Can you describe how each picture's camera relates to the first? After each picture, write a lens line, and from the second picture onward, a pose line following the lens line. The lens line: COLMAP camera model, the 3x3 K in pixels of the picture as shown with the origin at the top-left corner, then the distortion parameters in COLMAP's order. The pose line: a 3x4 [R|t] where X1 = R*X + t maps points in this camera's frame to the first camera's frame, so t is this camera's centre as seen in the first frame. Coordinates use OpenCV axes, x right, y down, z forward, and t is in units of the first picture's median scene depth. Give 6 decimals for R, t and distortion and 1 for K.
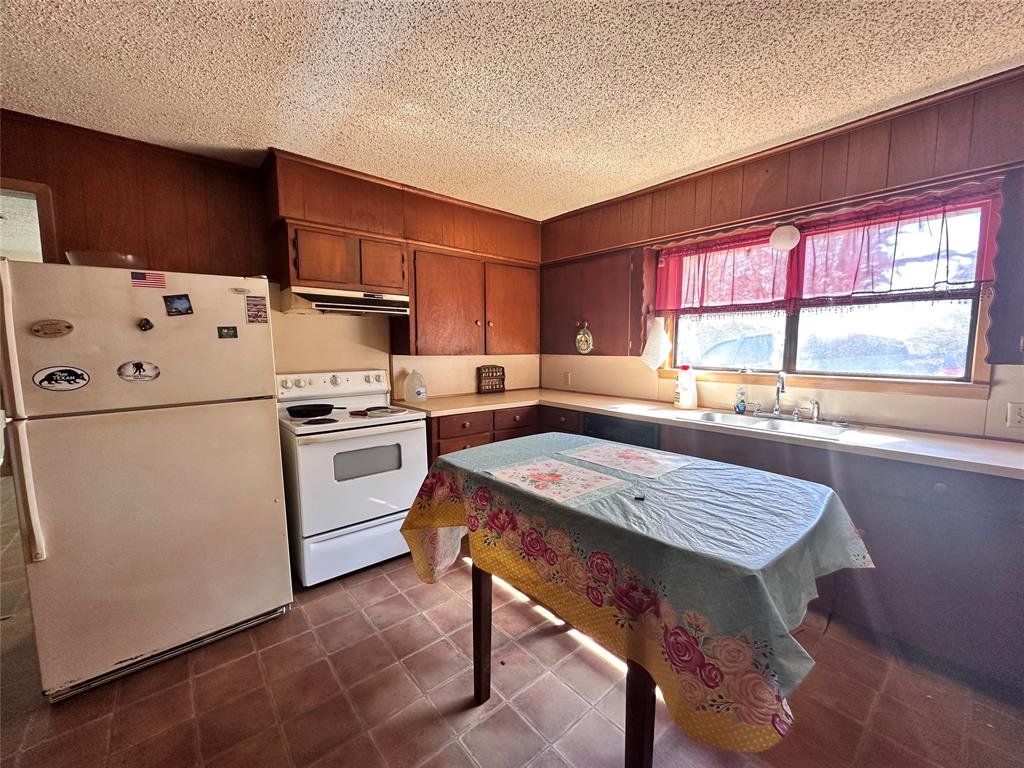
lens RADIAL K [[410.2, 0, 514.0], [0, 410.2, 383.7], [0, 0, 1]] dist [-0.007275, -0.000232]
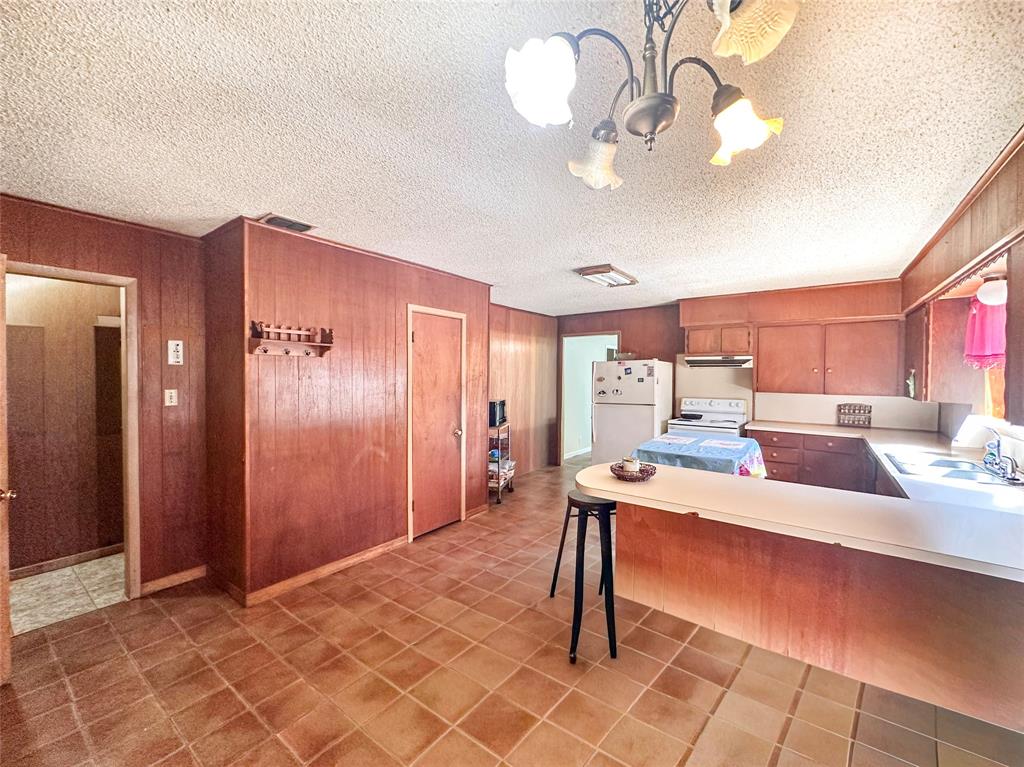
lens RADIAL K [[410.2, 0, 514.5], [0, 410.2, 384.0], [0, 0, 1]] dist [-0.007275, -0.000232]
pose [[0.229994, 0.023260, -0.972914, 1.174784], [-0.096406, 0.995342, 0.001006, -0.011810], [0.968405, 0.093563, 0.231165, -0.308745]]
